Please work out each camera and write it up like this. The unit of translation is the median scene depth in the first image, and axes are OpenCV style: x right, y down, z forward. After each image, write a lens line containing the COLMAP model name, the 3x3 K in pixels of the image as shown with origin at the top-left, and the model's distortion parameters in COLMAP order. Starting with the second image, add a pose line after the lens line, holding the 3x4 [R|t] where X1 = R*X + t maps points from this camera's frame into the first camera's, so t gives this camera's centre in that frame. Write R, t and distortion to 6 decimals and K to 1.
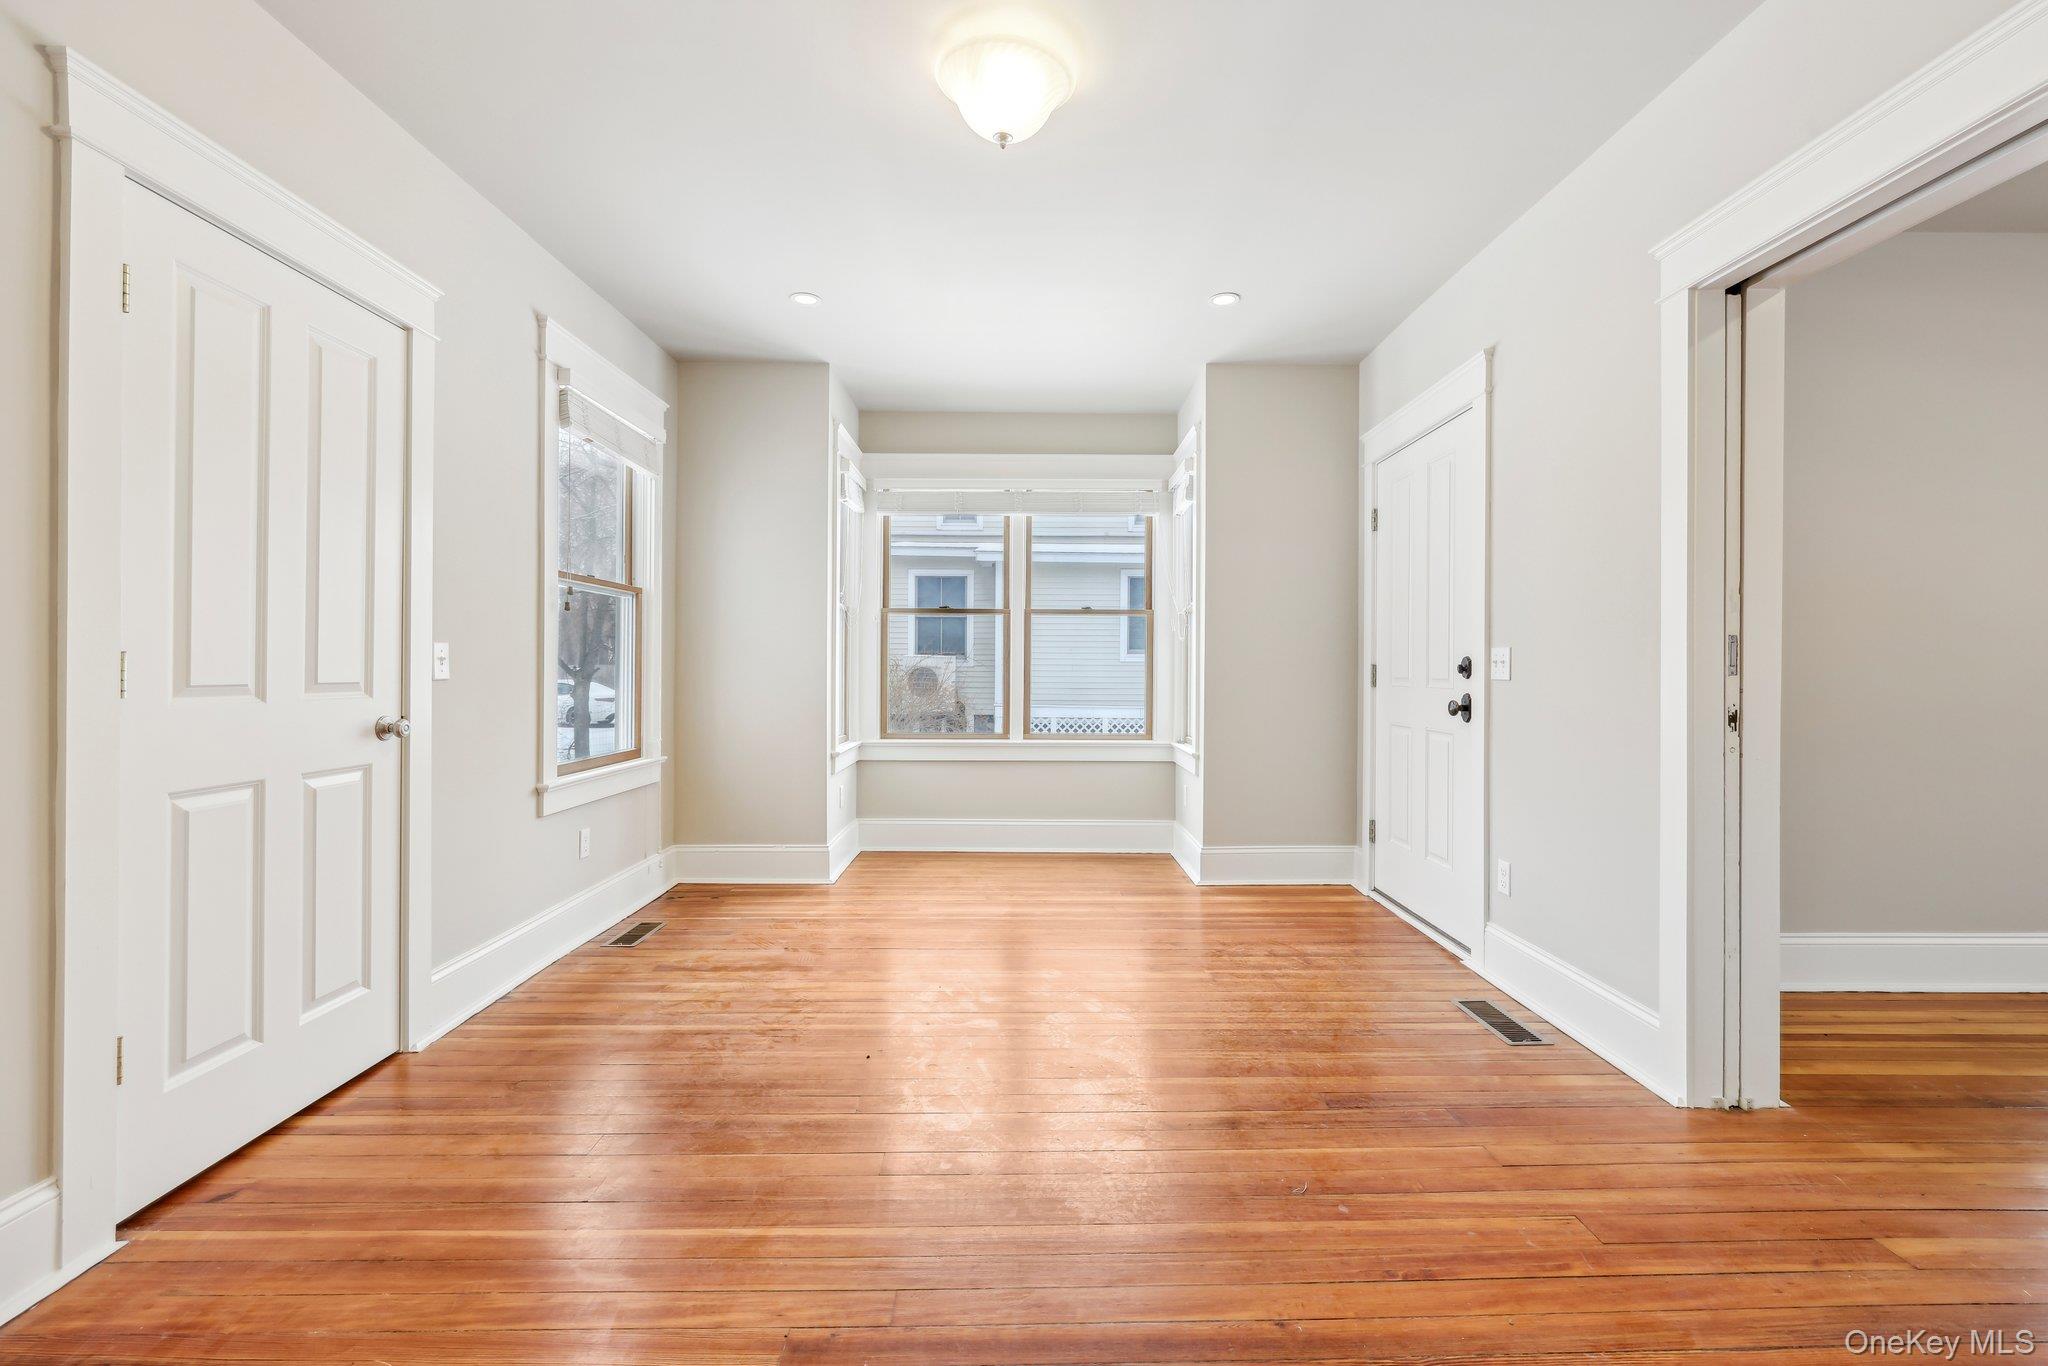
lens RADIAL K [[828.6, 0, 1030.2], [0, 828.6, 676.5], [0, 0, 1]] dist [-0.000035, -0.000058]
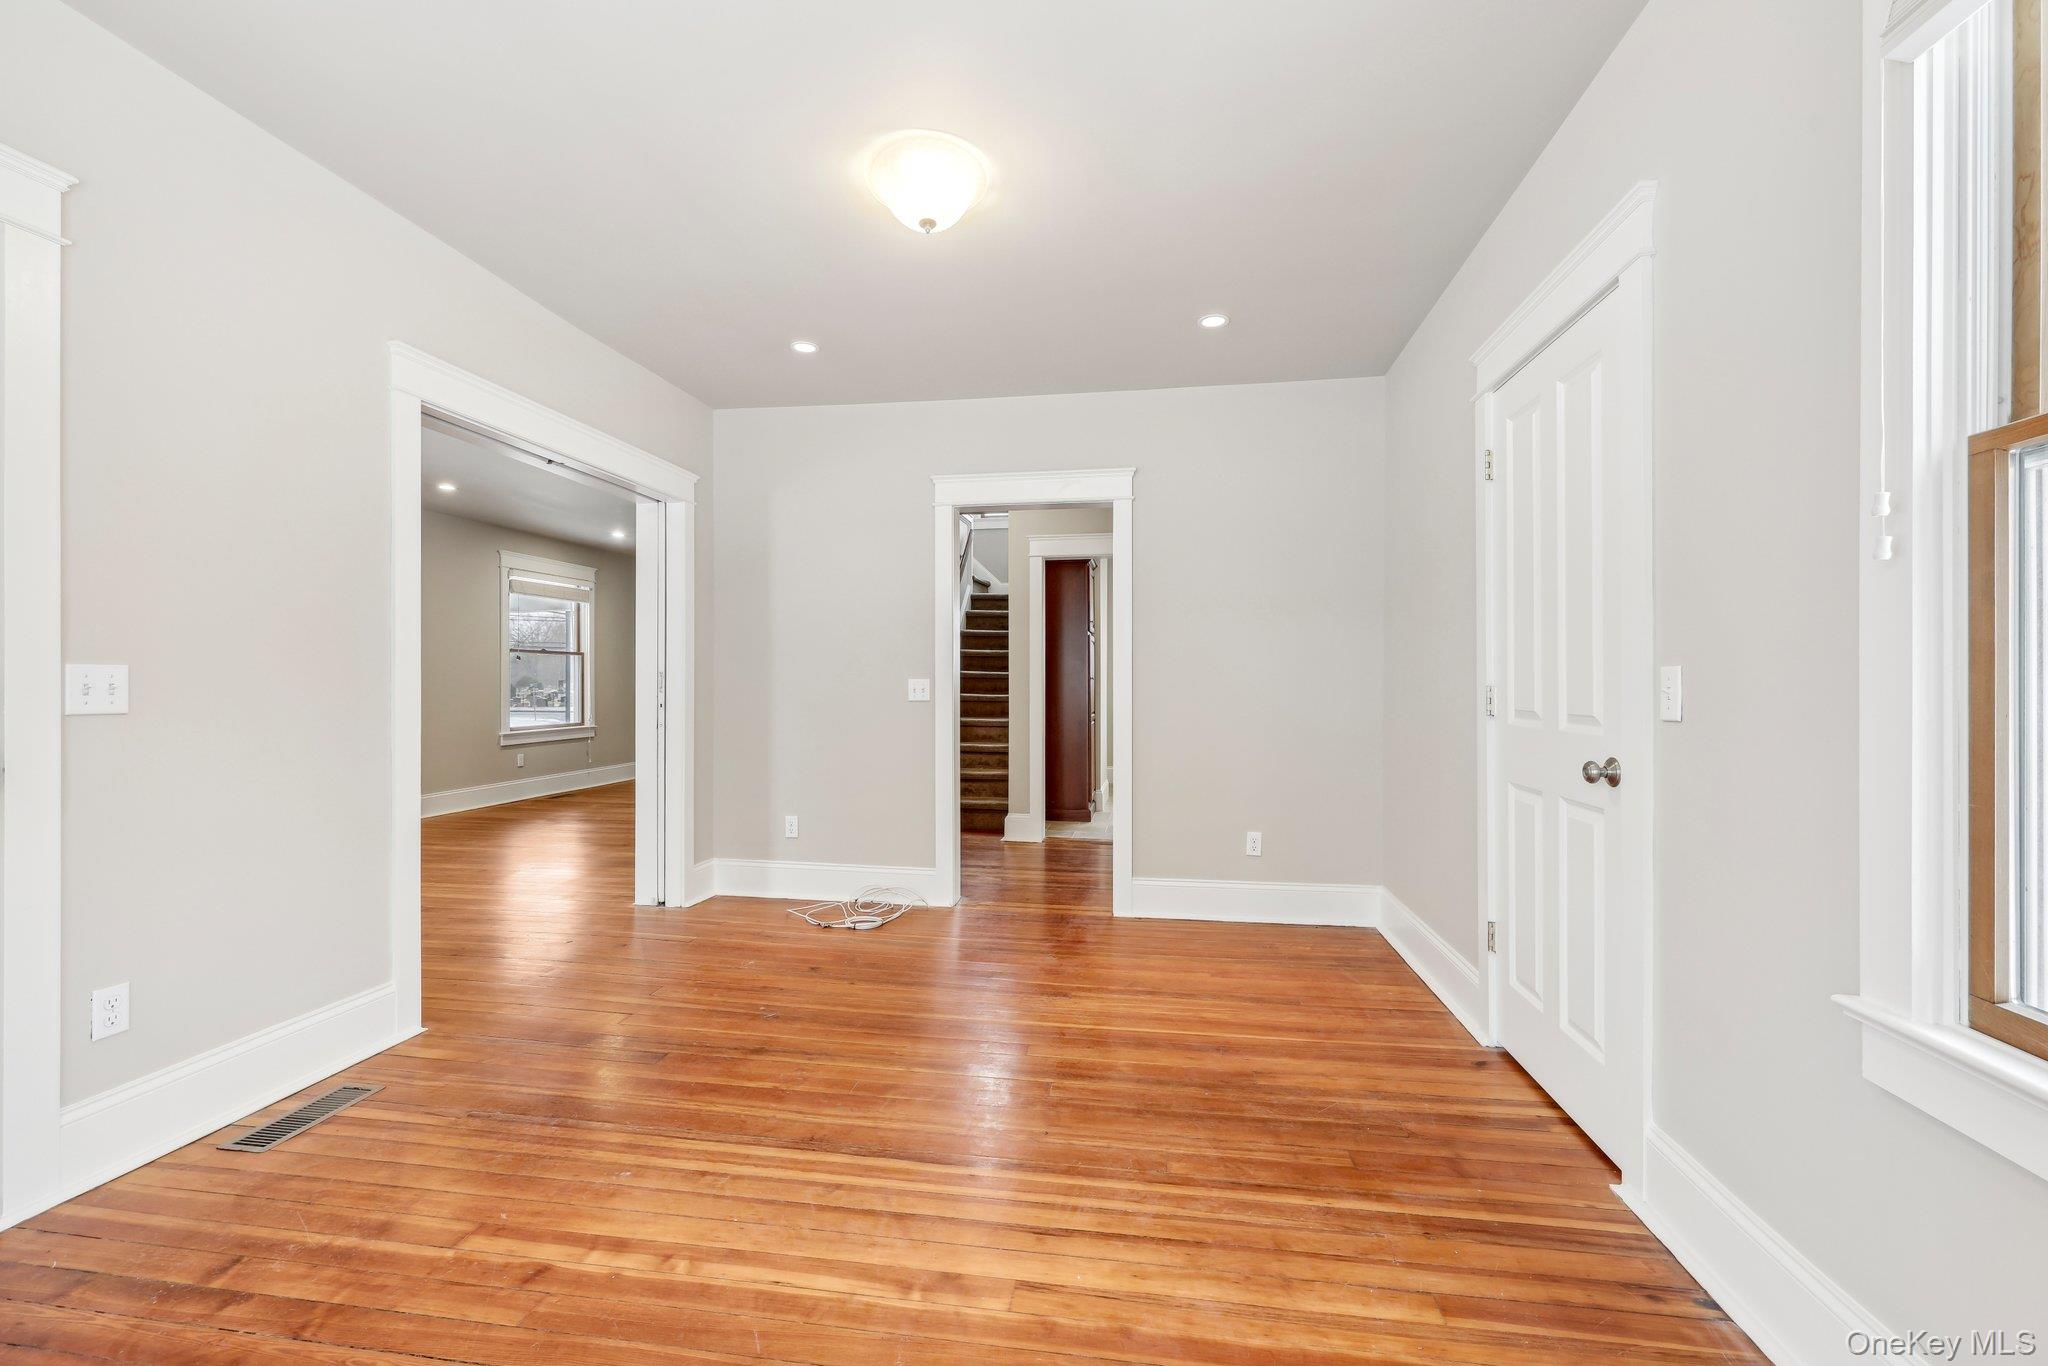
lens RADIAL K [[828.6, 0, 1030.2], [0, 828.6, 676.5], [0, 0, 1]] dist [-0.000035, -0.000058]
pose [[-0.986856, -0.002351, 0.161585, -0.296062], [-0.002067, 0.999996, 0.001927, -0.032160], [-0.161589, 0.001568, -0.986857, 1.734574]]
